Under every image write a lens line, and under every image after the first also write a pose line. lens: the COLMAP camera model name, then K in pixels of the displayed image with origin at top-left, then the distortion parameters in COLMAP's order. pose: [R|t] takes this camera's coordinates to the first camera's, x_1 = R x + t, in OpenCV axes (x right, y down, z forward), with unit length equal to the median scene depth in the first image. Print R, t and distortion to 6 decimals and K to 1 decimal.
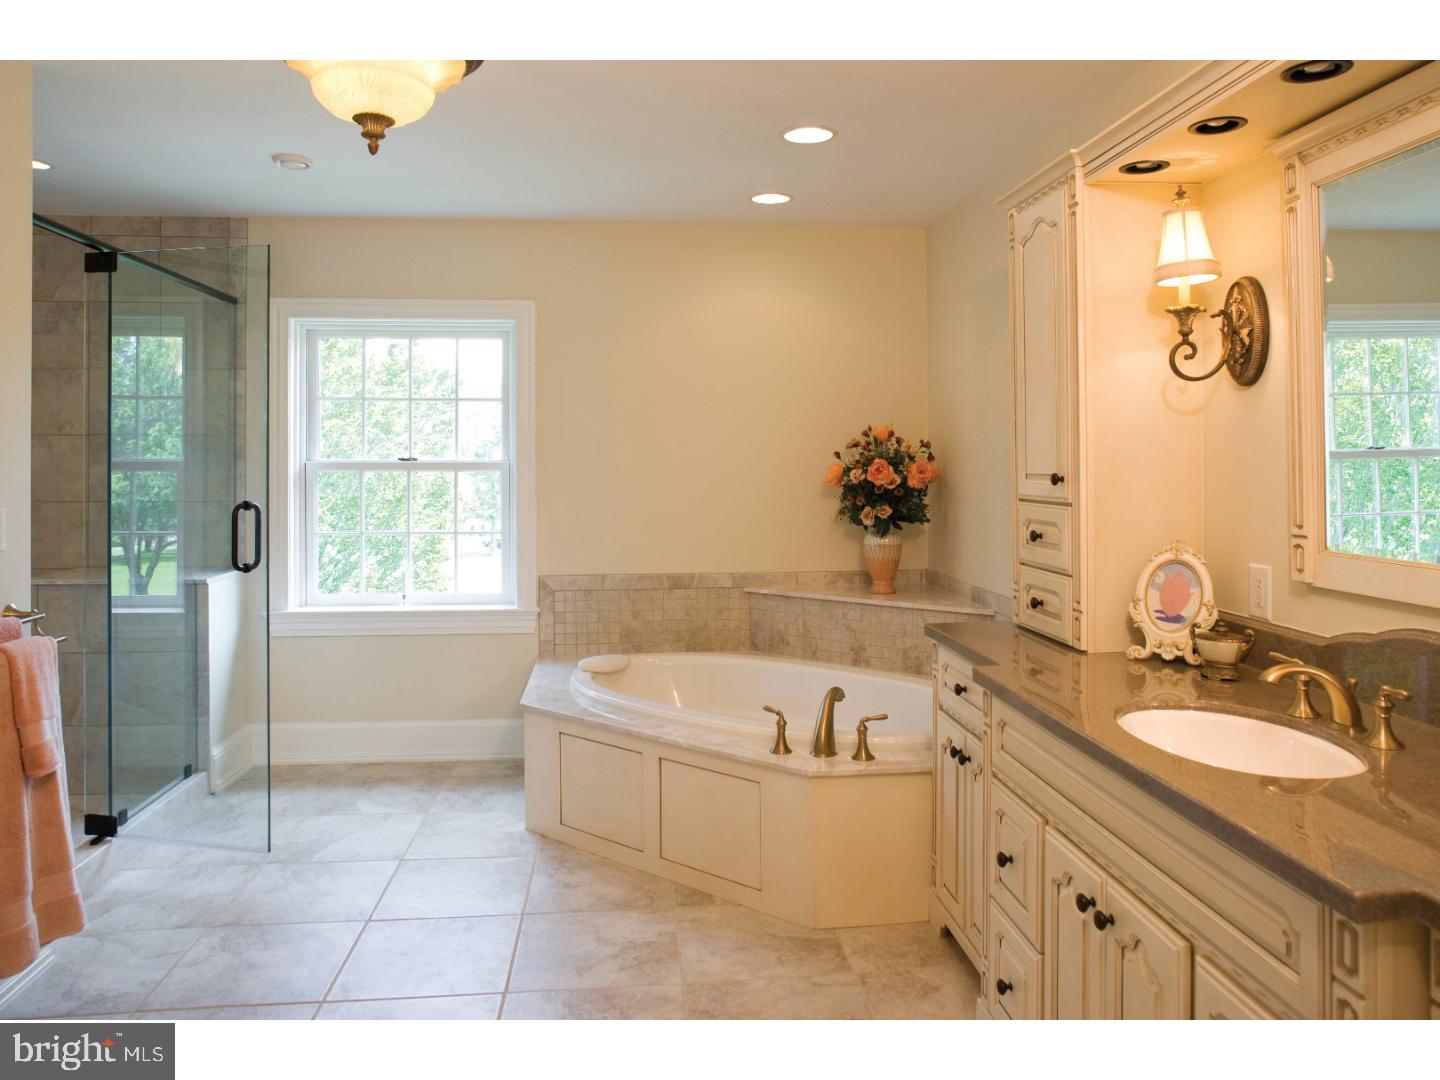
lens RADIAL K [[996.5, 0, 720.0], [0, 996.5, 540.0], [0, 0, 1]] dist [0.001050, 0.000315]
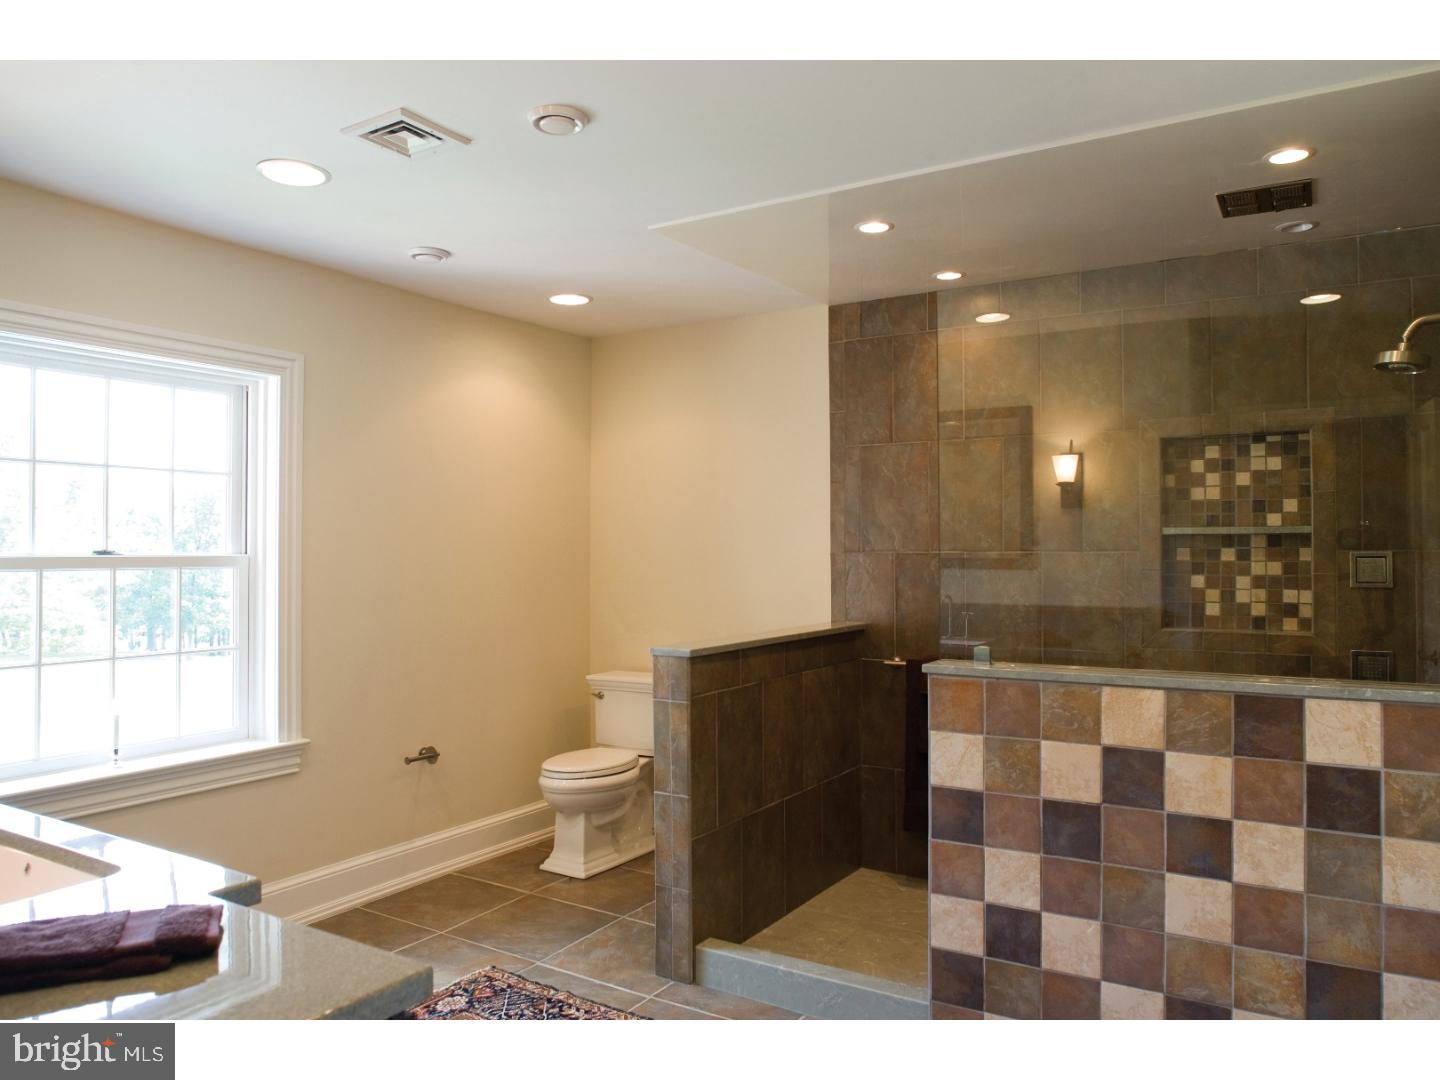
lens RADIAL K [[996.5, 0, 720.0], [0, 996.5, 540.0], [0, 0, 1]] dist [0.001050, 0.000315]
pose [[0.599821, 0.000316, 0.800134, -0.609749], [0.069396, 0.996211, -0.052417, -0.024115], [-0.797119, 0.086967, 0.597526, 0.253022]]
